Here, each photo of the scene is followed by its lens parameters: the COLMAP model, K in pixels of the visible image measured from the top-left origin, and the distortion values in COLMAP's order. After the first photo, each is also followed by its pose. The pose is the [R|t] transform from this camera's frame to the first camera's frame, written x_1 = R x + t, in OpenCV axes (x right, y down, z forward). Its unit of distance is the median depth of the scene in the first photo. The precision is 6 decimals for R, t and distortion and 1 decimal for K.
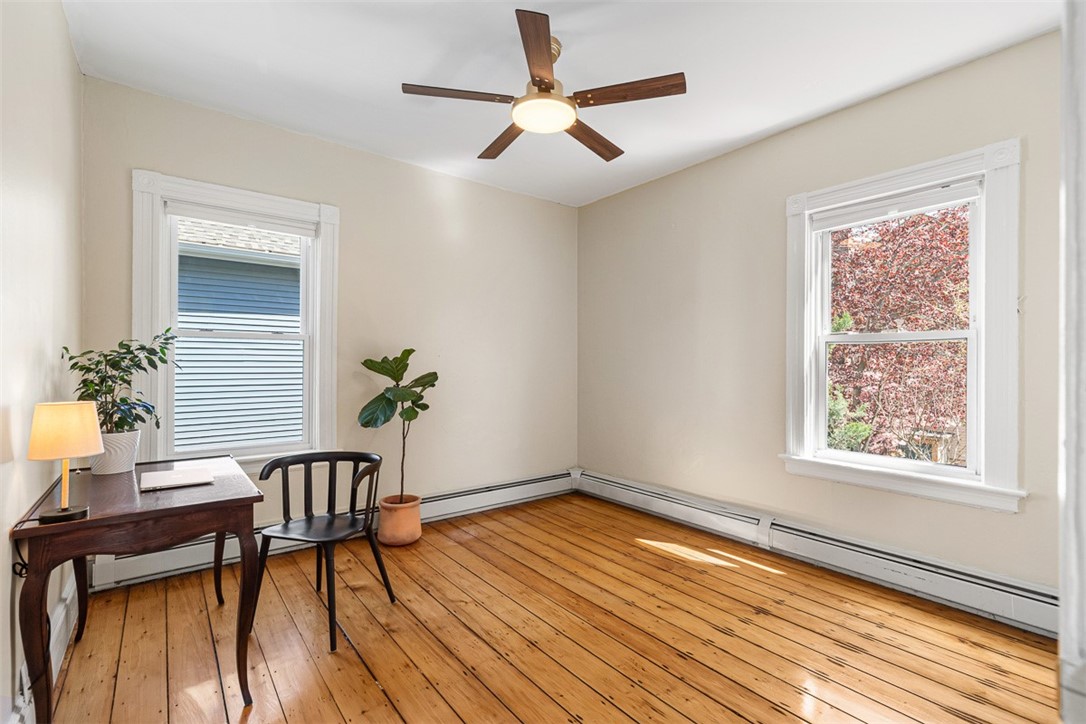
lens RADIAL K [[493.1, 0, 543.7], [0, 493.1, 367.3], [0, 0, 1]] dist [0.006513, 0.000200]
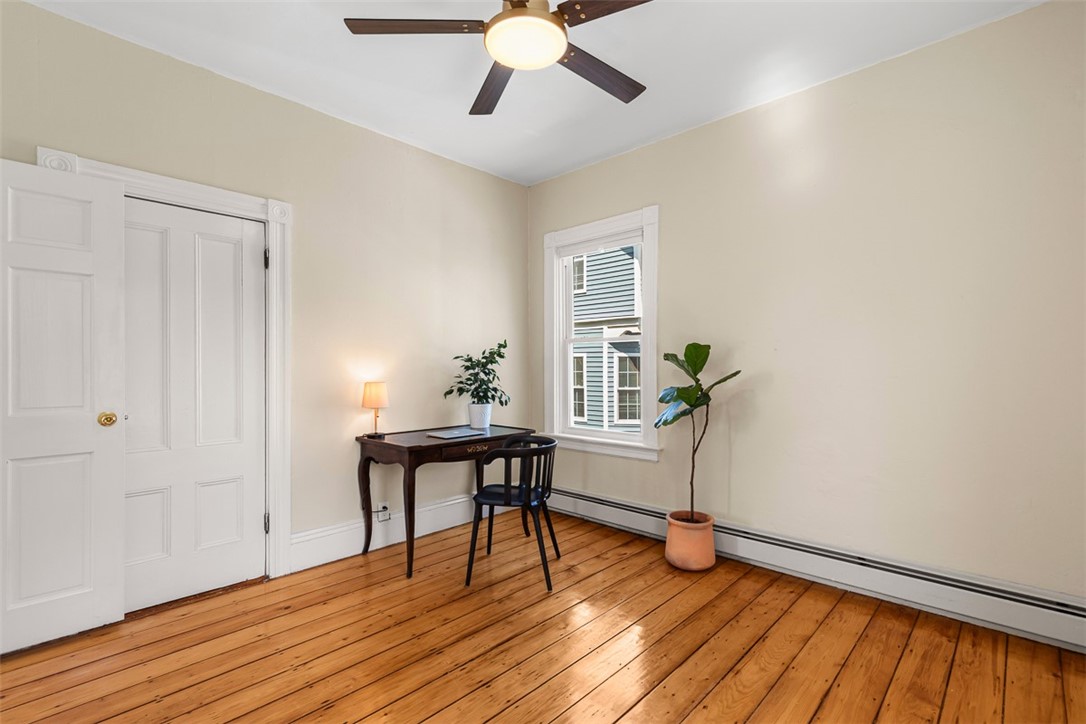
lens RADIAL K [[496.7, 0, 542.2], [0, 496.7, 368.4], [0, 0, 1]] dist [0.010477, 0.000173]
pose [[0.142590, -0.002983, -0.989777, 0.539309], [0.005741, 0.999981, -0.002187, 0.008563], [0.989765, -0.005370, 0.142605, 0.622297]]
